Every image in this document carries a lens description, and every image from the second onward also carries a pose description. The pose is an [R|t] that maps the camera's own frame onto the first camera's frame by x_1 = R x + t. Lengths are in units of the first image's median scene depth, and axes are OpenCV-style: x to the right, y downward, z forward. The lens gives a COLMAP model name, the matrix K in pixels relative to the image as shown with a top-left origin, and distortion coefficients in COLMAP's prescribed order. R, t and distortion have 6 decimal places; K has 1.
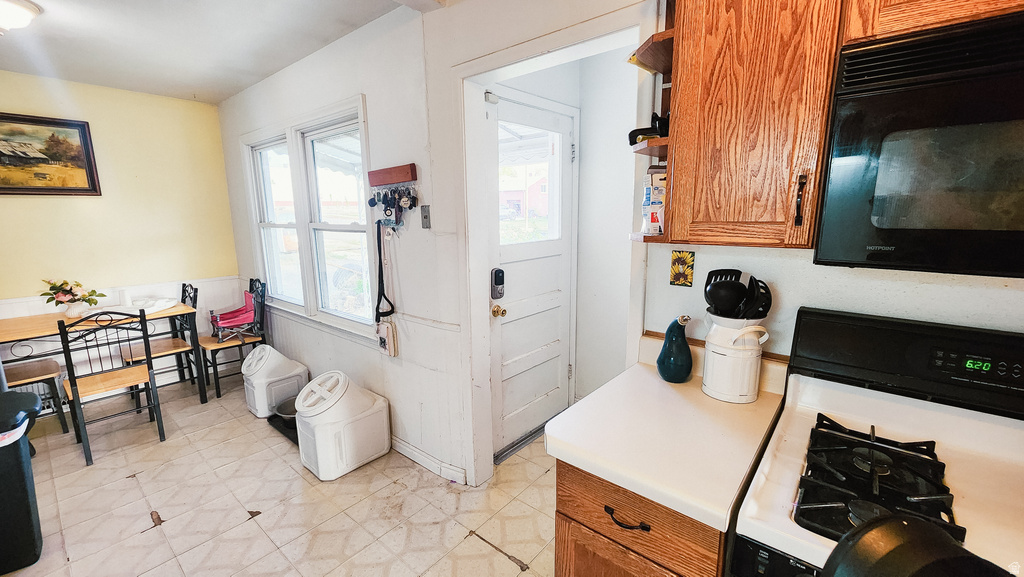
lens RADIAL K [[422.2, 0, 517.5], [0, 422.2, 290.6], [0, 0, 1]] dist [-0.002727, 0.000781]
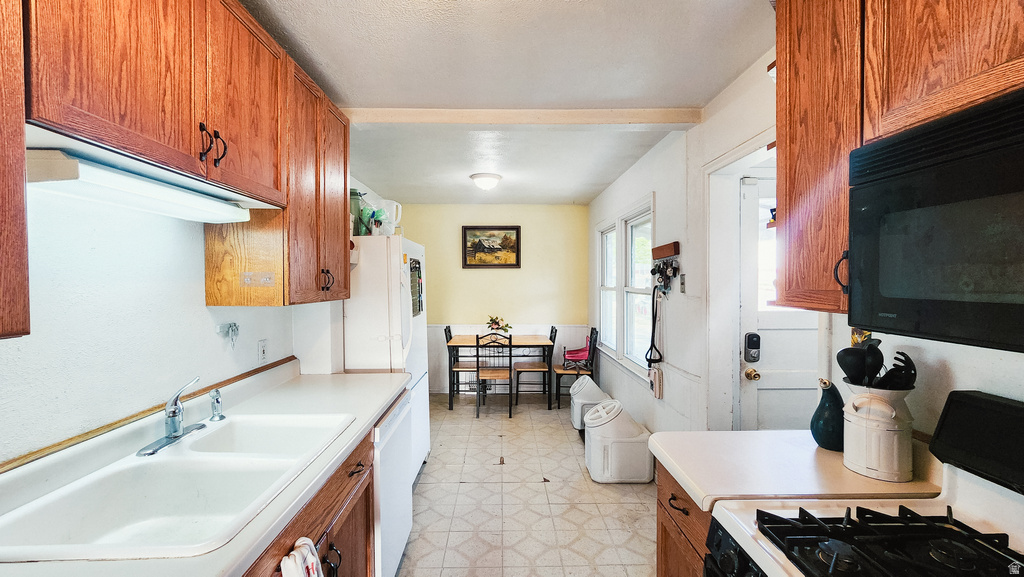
lens RADIAL K [[422.2, 0, 510.6], [0, 422.2, 290.9], [0, 0, 1]] dist [-0.002727, 0.000781]
pose [[0.661577, 0.029067, -0.749314, 0.328670], [-0.145238, 0.985294, -0.090011, 0.025361], [0.735678, 0.168378, 0.656069, -0.145474]]
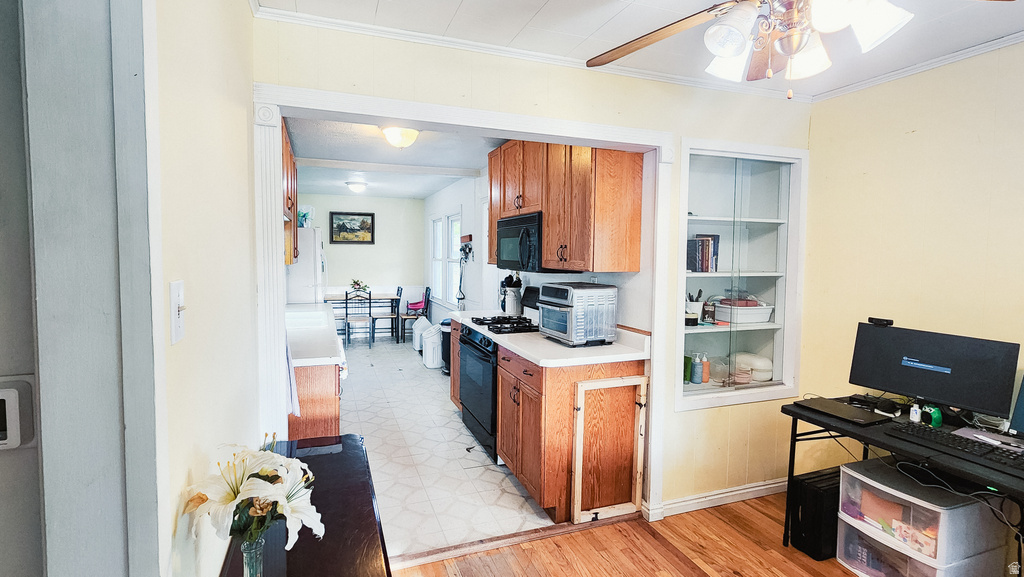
lens RADIAL K [[422.2, 0, 476.1], [0, 422.2, 284.8], [0, 0, 1]] dist [-0.002727, 0.000781]
pose [[0.857783, 0.057861, -0.510745, 0.905052], [-0.115643, 0.989894, -0.082076, 0.157012], [0.500835, 0.129468, 0.855805, -0.889250]]
